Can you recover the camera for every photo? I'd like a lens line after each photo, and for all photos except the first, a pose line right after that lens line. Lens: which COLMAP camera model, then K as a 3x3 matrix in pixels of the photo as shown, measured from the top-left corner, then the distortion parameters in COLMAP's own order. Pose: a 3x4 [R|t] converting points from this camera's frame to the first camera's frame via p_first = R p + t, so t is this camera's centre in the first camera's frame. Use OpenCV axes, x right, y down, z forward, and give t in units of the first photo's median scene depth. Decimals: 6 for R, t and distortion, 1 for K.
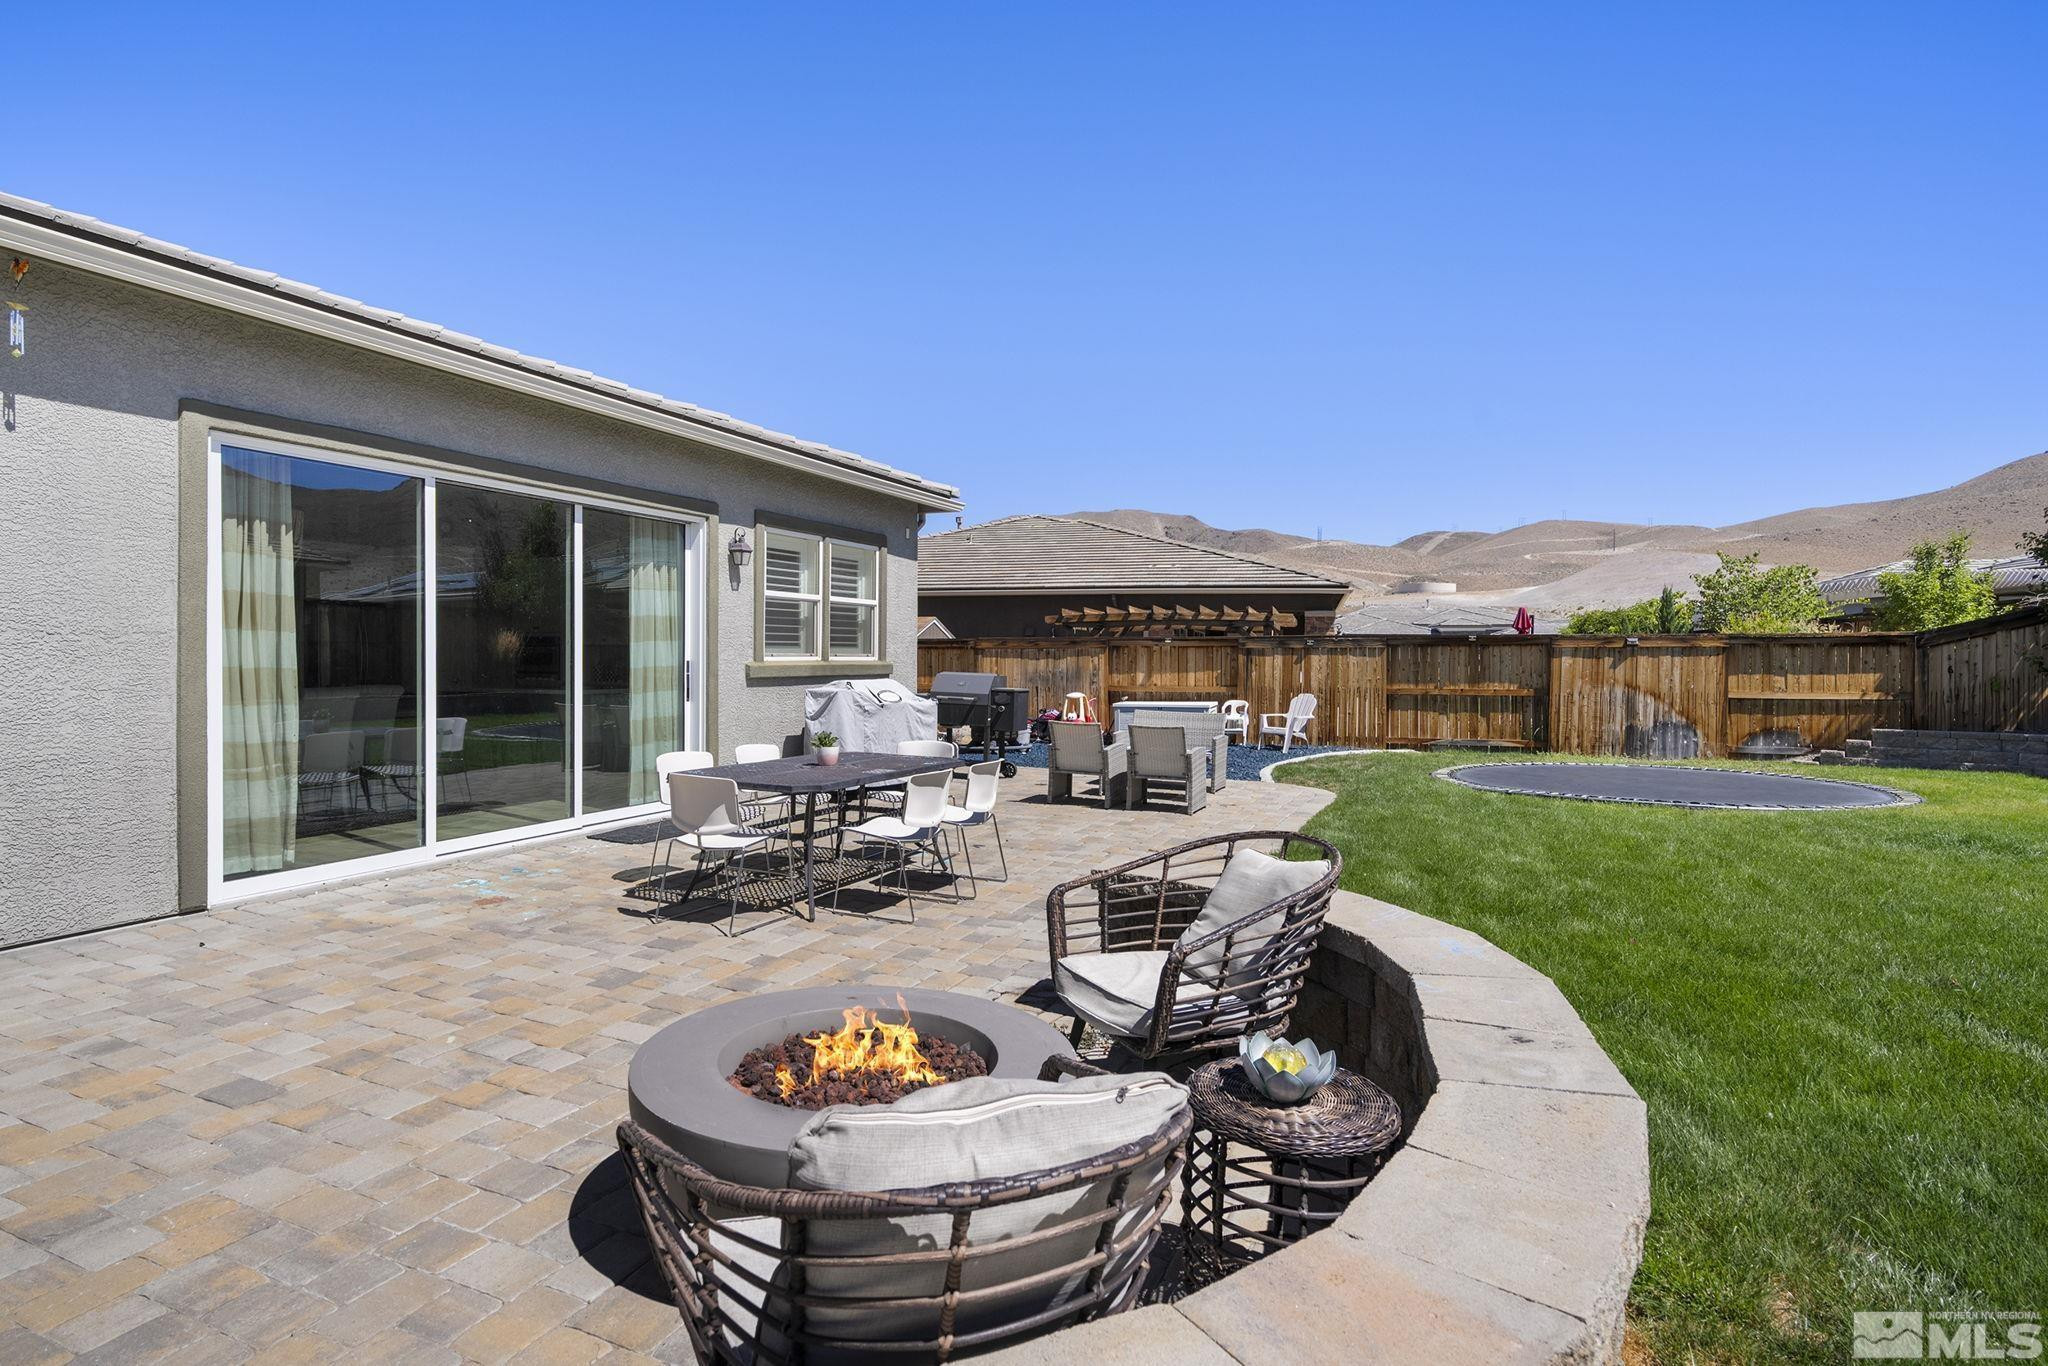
lens RADIAL K [[1003.3, 0, 1024.0], [0, 1003.3, 683.0], [0, 0, 1]] dist [0.000225, 0.001049]
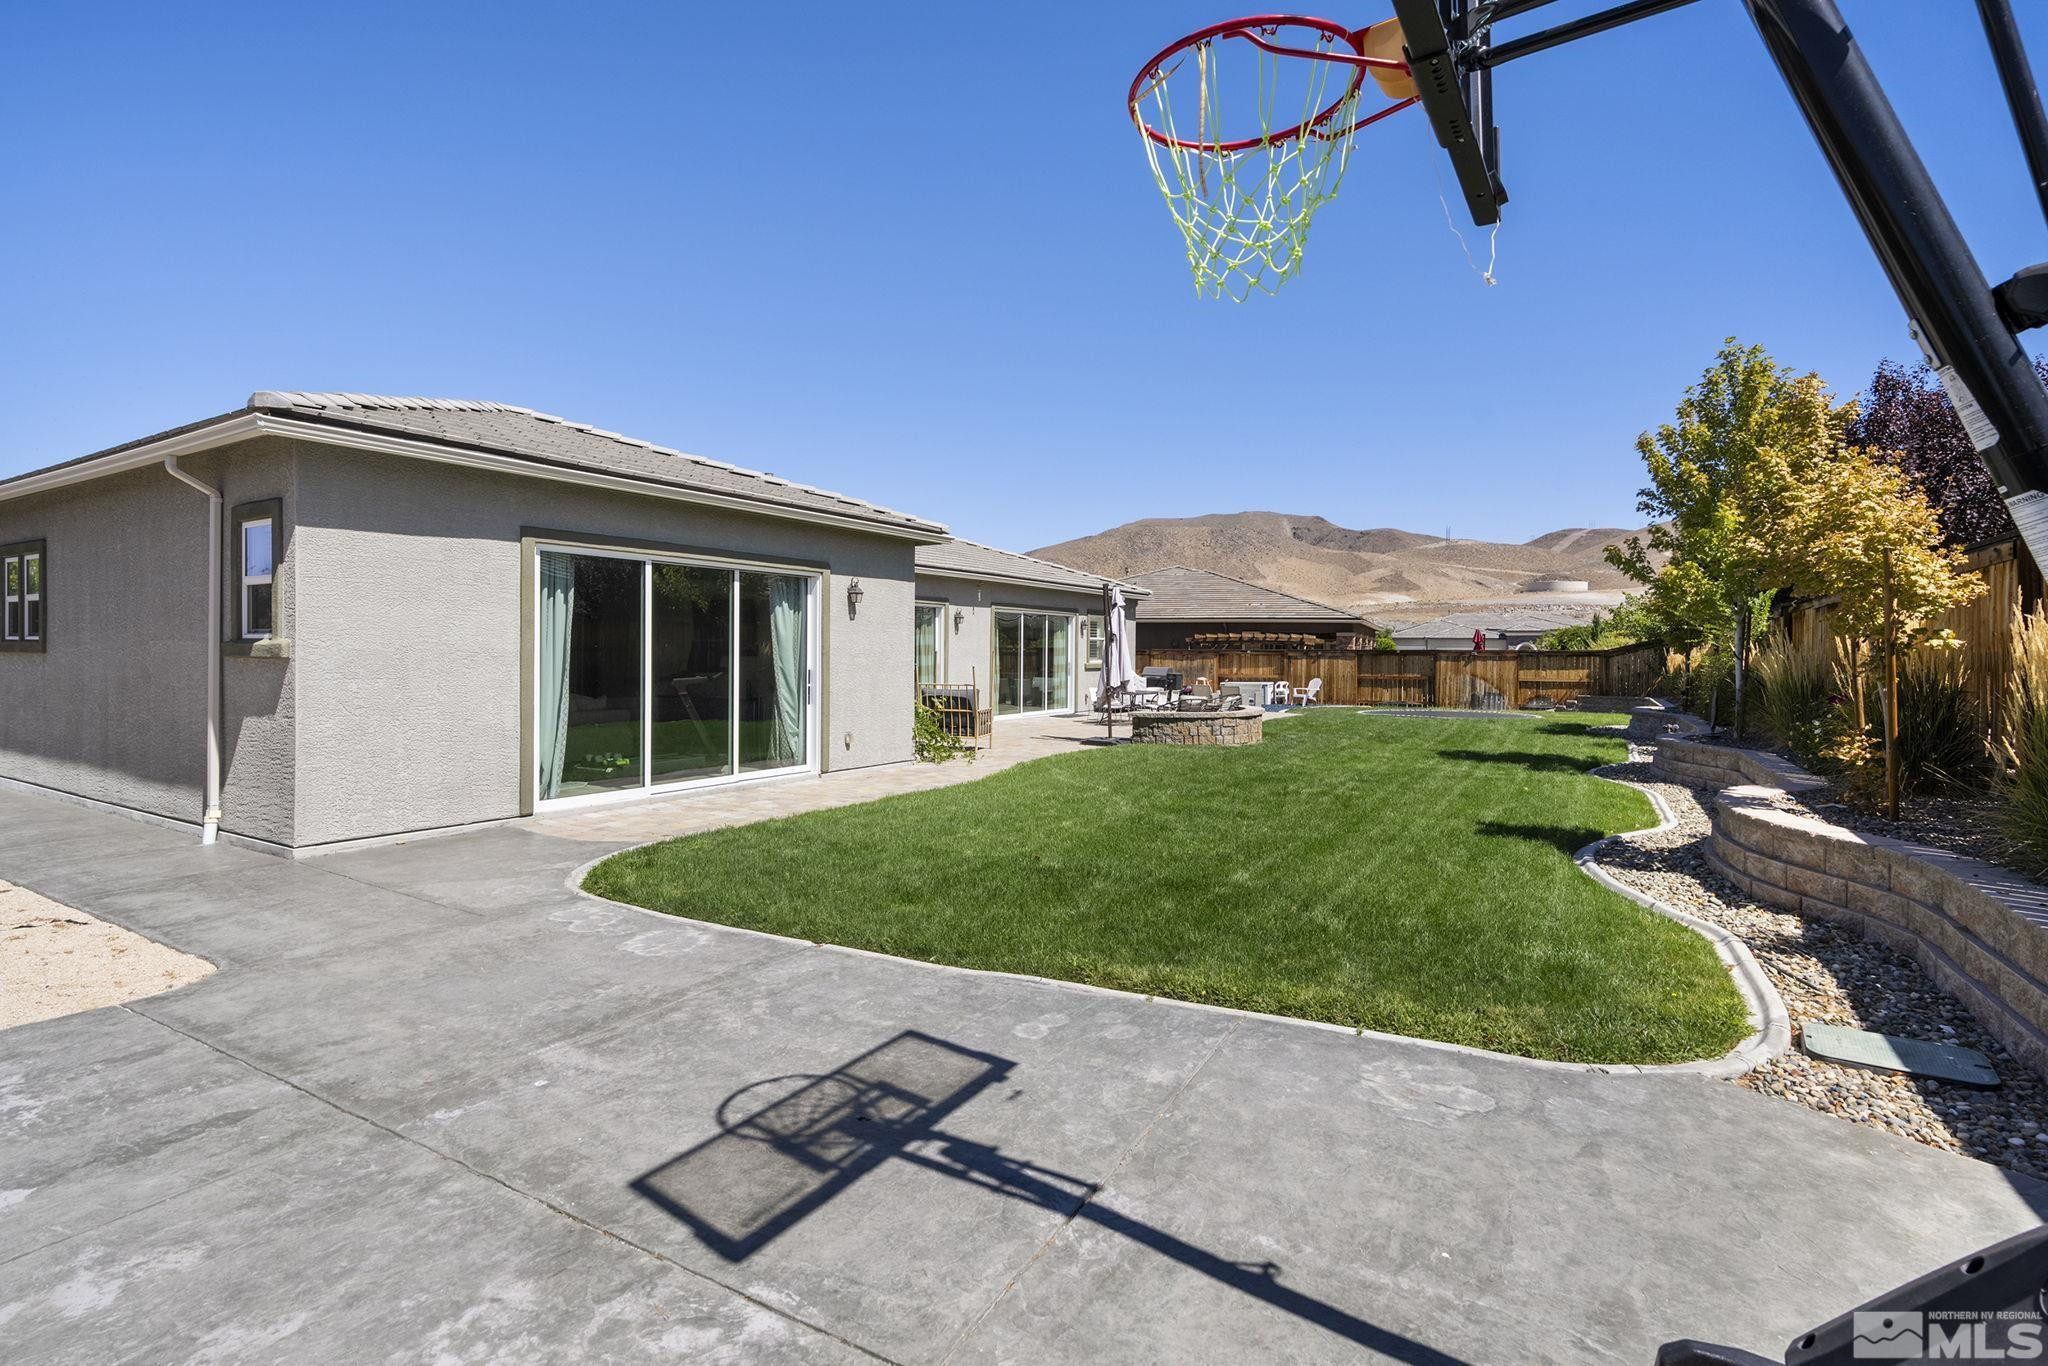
lens RADIAL K [[960.5, 0, 1026.0], [0, 960.5, 671.2], [0, 0, 1]] dist [0.002398, 0.000403]
pose [[0.991299, 0.005161, -0.131526, -0.047354], [-0.006079, 0.999960, -0.006581, 0.012866], [0.131487, 0.007323, 0.991291, -1.017797]]
